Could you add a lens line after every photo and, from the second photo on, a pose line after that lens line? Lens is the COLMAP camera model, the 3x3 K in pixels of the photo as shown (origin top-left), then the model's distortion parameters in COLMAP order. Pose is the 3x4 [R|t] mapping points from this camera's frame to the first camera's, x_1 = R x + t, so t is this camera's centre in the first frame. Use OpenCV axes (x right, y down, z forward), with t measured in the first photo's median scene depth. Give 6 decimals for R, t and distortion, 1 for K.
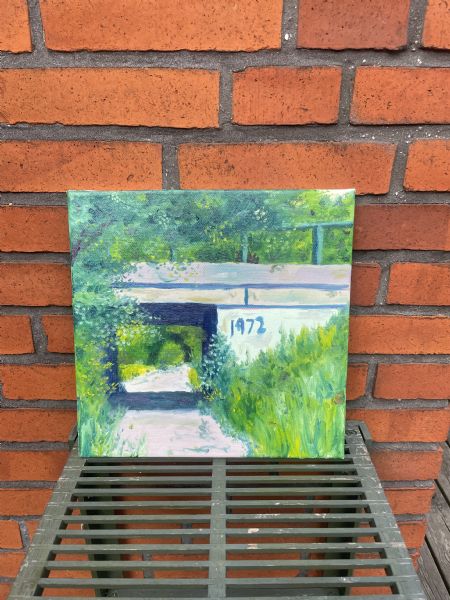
lens RADIAL K [[463.8, 0, 225.0], [0, 463.8, 300.0], [0, 0, 1]] dist [0.075370, -0.114898]
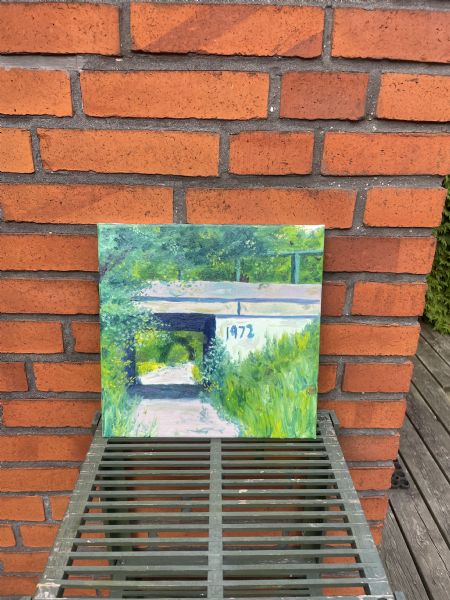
lens RADIAL K [[463.8, 0, 225.0], [0, 463.8, 300.0], [0, 0, 1]] dist [0.075370, -0.114898]
pose [[0.999747, 0.008241, 0.020913, -0.018474], [-0.008114, 0.999948, -0.006152, -0.022861], [-0.020962, 0.005981, 0.999762, -0.260132]]
